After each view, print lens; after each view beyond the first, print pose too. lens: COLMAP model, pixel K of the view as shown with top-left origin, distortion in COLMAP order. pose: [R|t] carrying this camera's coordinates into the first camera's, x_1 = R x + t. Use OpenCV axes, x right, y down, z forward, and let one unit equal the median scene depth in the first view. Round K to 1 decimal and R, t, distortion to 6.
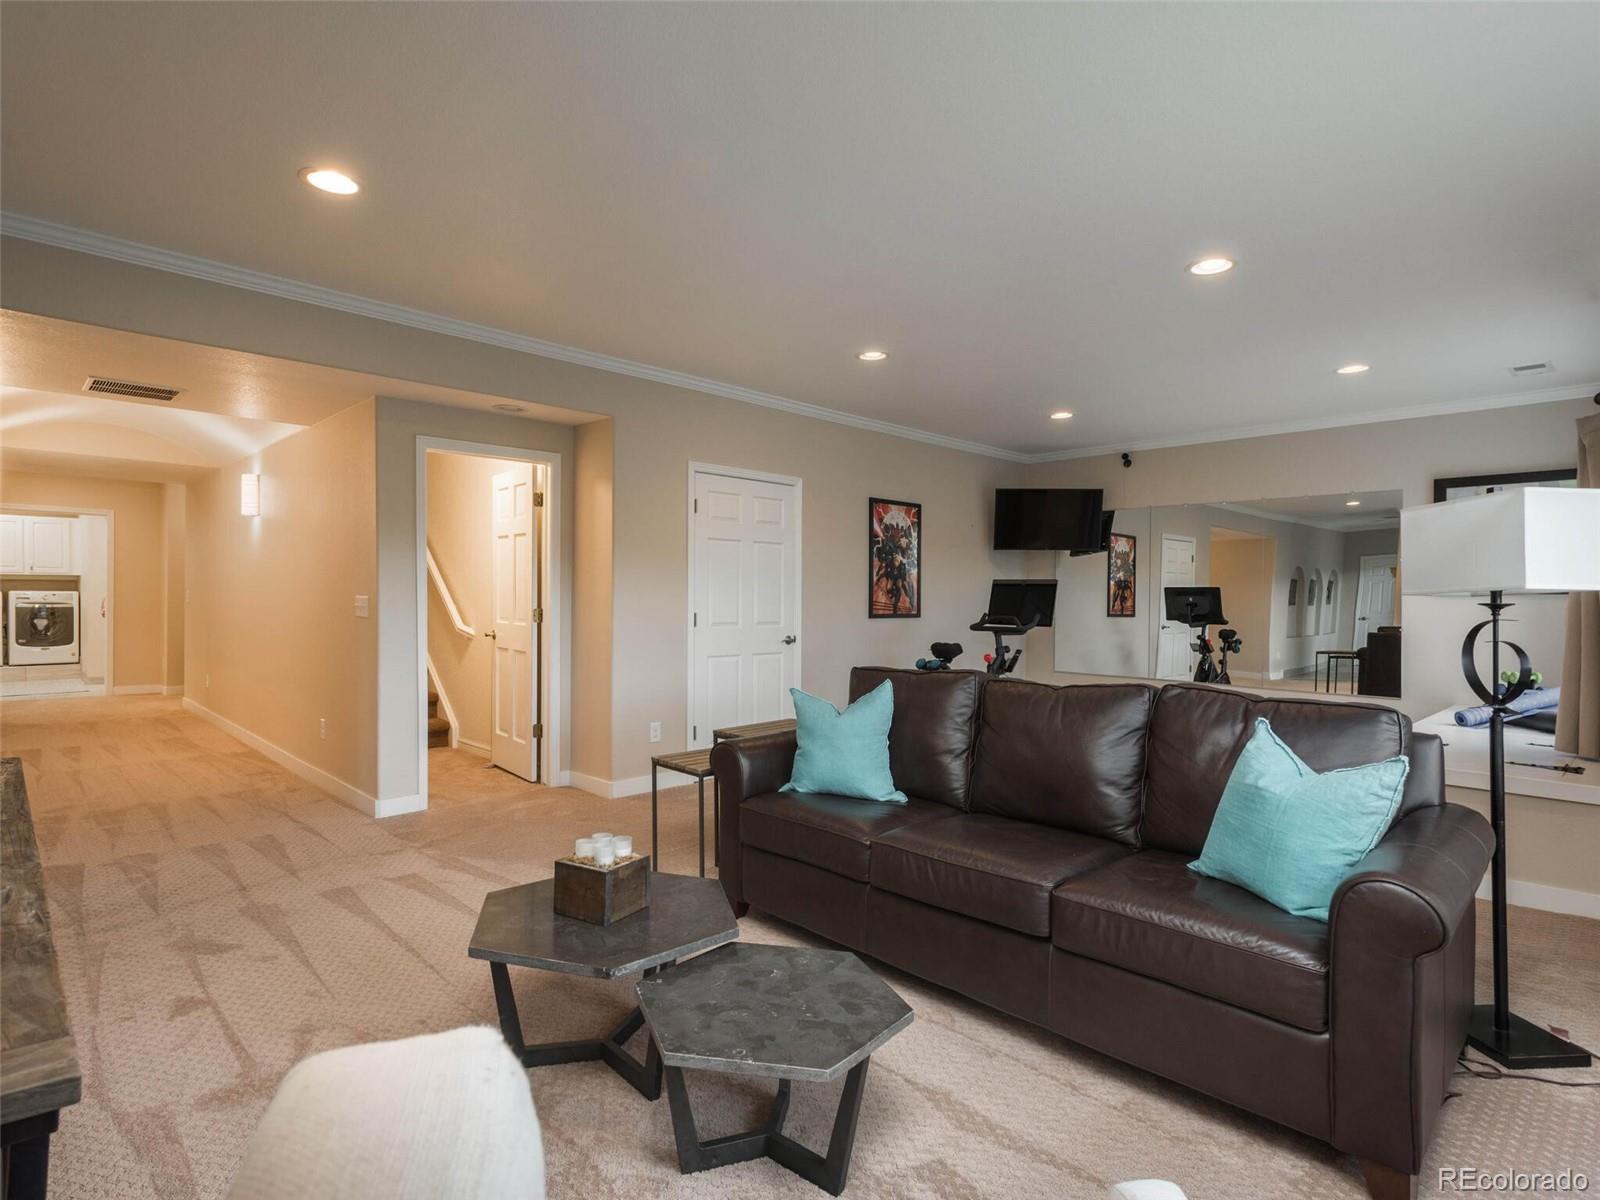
lens RADIAL K [[843.0, 0, 790.3], [0, 843.0, 595.6], [0, 0, 1]] dist [0.018457, -0.003829]
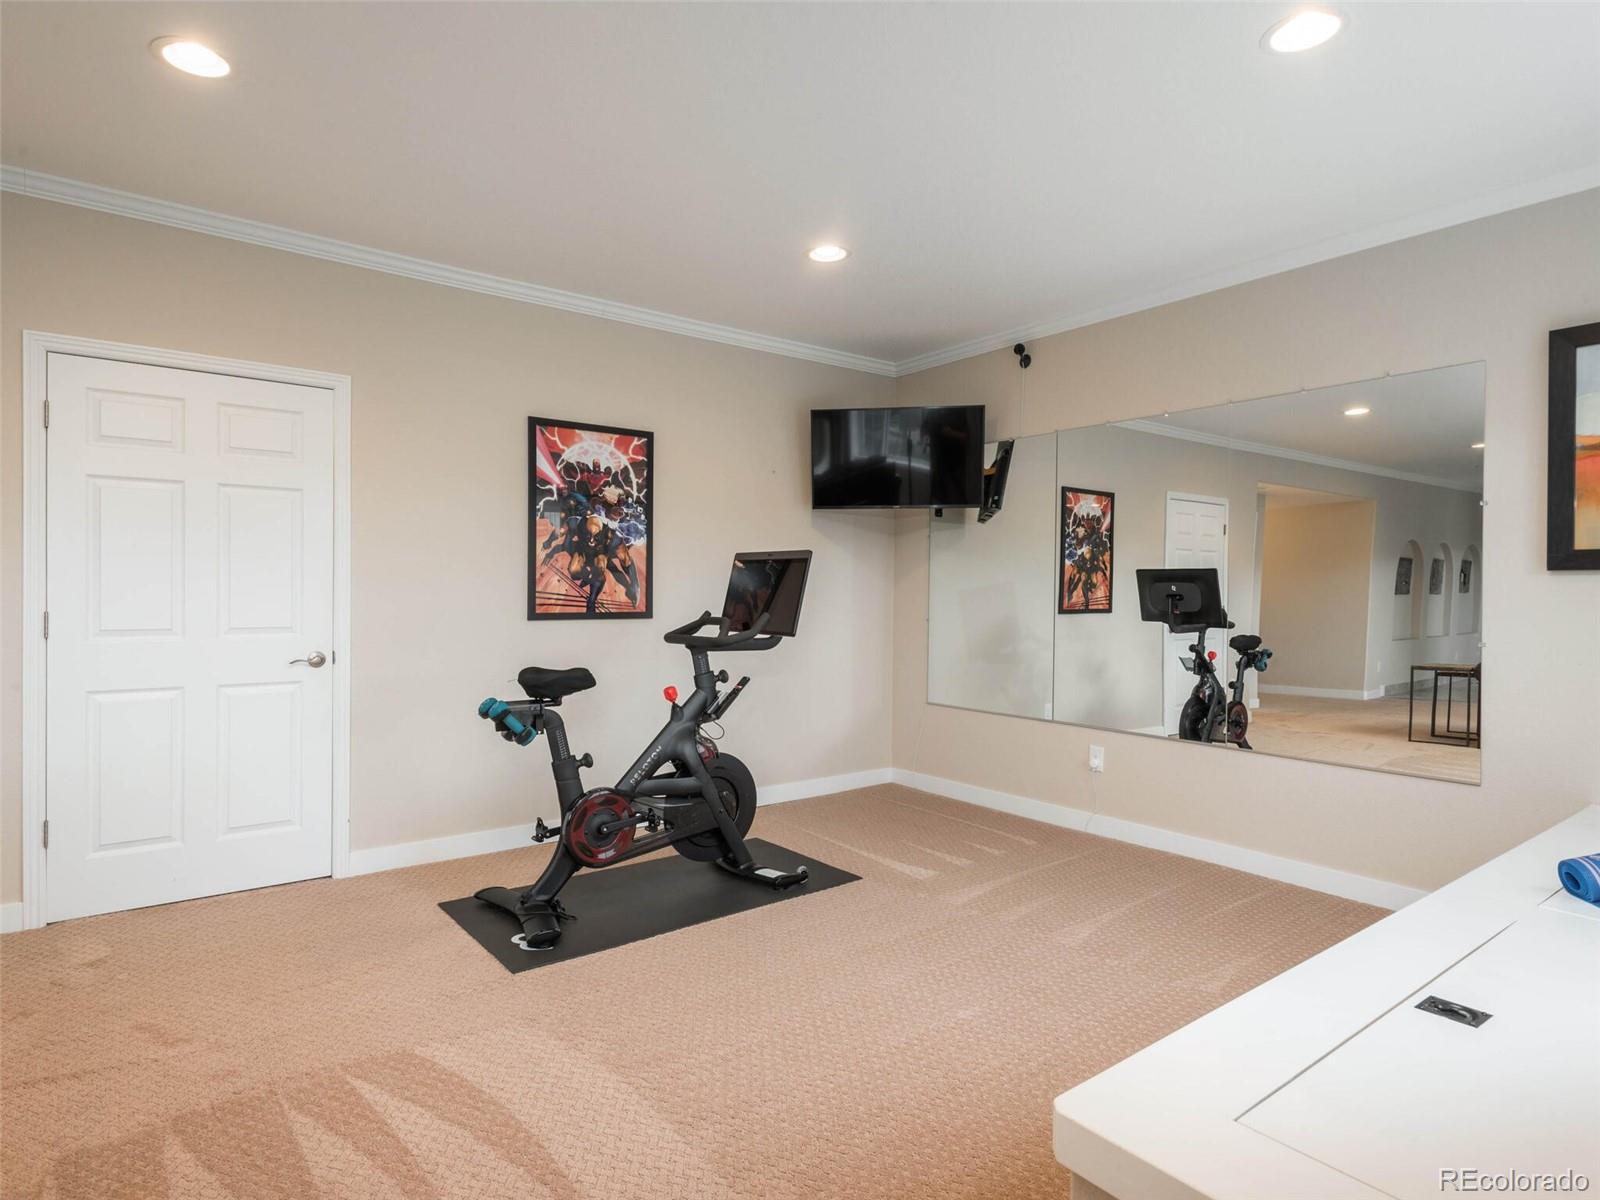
lens RADIAL K [[896.6, 0, 805.6], [0, 896.6, 616.3], [0, 0, 1]] dist [0.013992, -0.003977]
pose [[0.993211, 0.005411, -0.116198, 0.341490], [-0.000852, 0.999229, 0.039244, -0.000837], [0.116321, -0.038879, 0.992450, 0.367256]]
